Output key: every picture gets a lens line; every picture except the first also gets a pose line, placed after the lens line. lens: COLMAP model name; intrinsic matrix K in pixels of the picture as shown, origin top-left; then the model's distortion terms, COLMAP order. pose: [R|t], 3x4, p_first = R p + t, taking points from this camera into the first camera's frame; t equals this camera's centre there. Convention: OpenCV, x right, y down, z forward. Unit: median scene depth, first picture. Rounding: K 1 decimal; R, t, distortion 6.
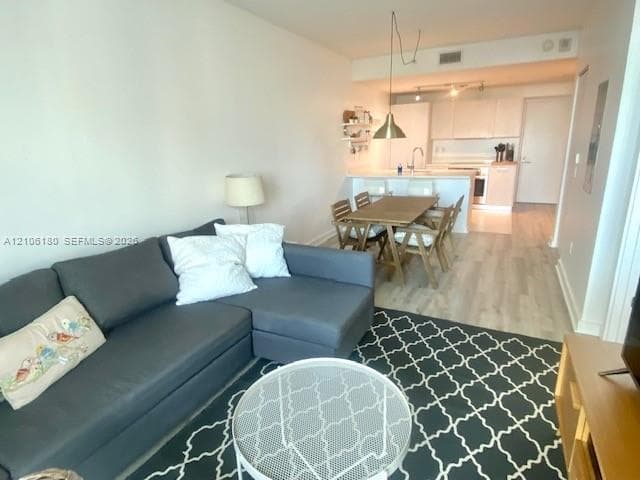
lens RADIAL K [[359.9, 0, 320.2], [0, 359.9, 243.6], [0, 0, 1]] dist [0.004228, -0.002309]
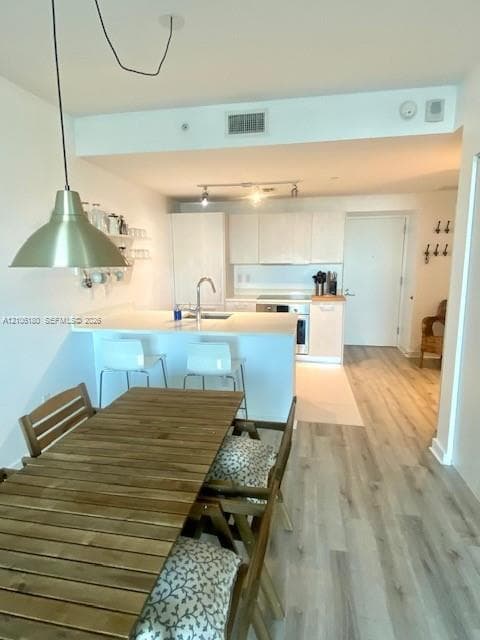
lens RADIAL K [[359.9, 0, 241.7], [0, 359.9, 317.3], [0, 0, 1]] dist [0.004228, -0.002309]
pose [[0.956559, -0.023175, 0.290617, 0.140884], [0.059654, 0.991303, -0.117299, -0.118194], [-0.285371, 0.129540, 0.949623, 0.389339]]
